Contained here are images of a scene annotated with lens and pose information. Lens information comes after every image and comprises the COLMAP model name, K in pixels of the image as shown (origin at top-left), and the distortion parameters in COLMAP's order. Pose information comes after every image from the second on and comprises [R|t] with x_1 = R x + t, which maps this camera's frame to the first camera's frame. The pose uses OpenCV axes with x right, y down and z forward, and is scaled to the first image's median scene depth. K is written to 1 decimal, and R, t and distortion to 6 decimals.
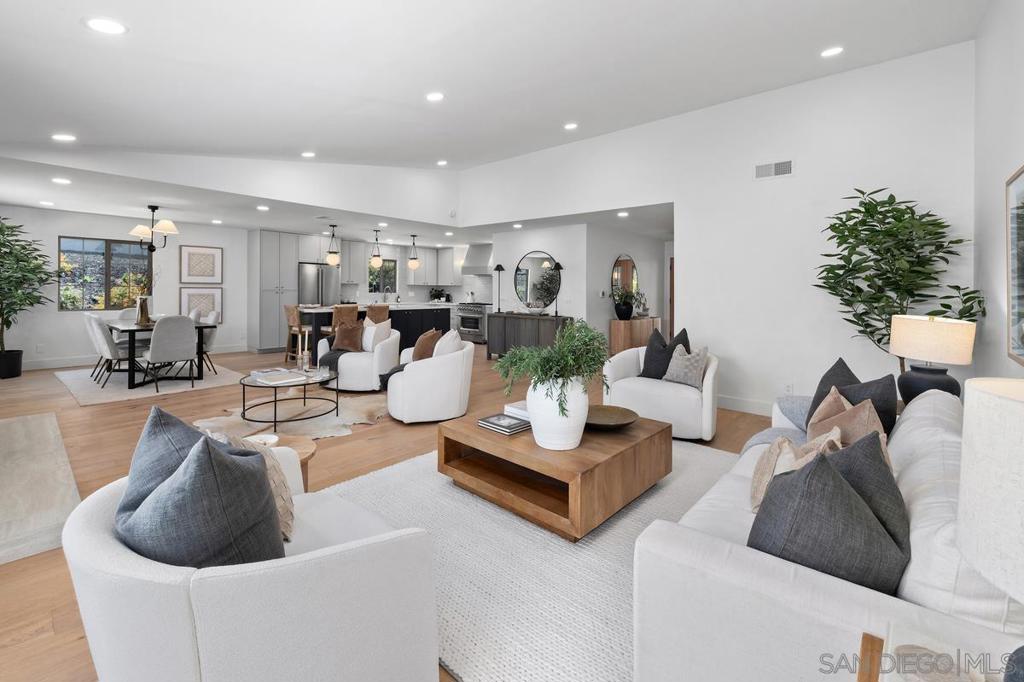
lens RADIAL K [[412.4, 0, 504.0], [0, 412.4, 293.1], [0, 0, 1]] dist [0.003479, 0.000156]
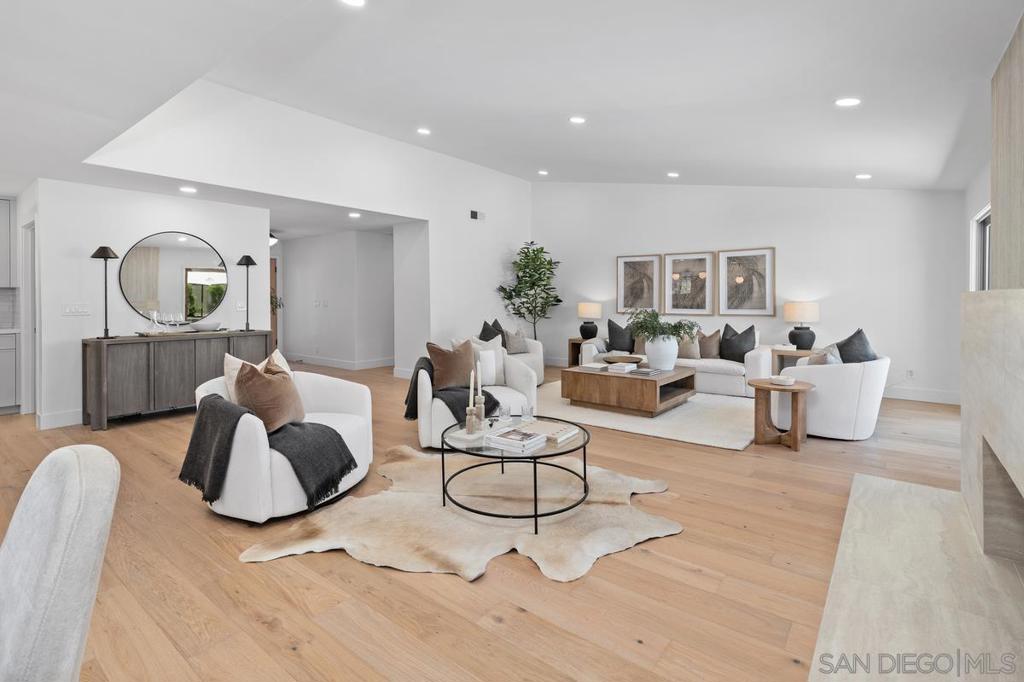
lens RADIAL K [[470.2, 0, 495.8], [0, 470.2, 297.8], [0, 0, 1]] dist [-0.009287, 0.000618]
pose [[-0.055714, -0.017916, 0.998286, -0.644952], [0.012652, 0.999746, 0.018649, -0.008250], [-0.998367, 0.013670, -0.055473, 0.527496]]
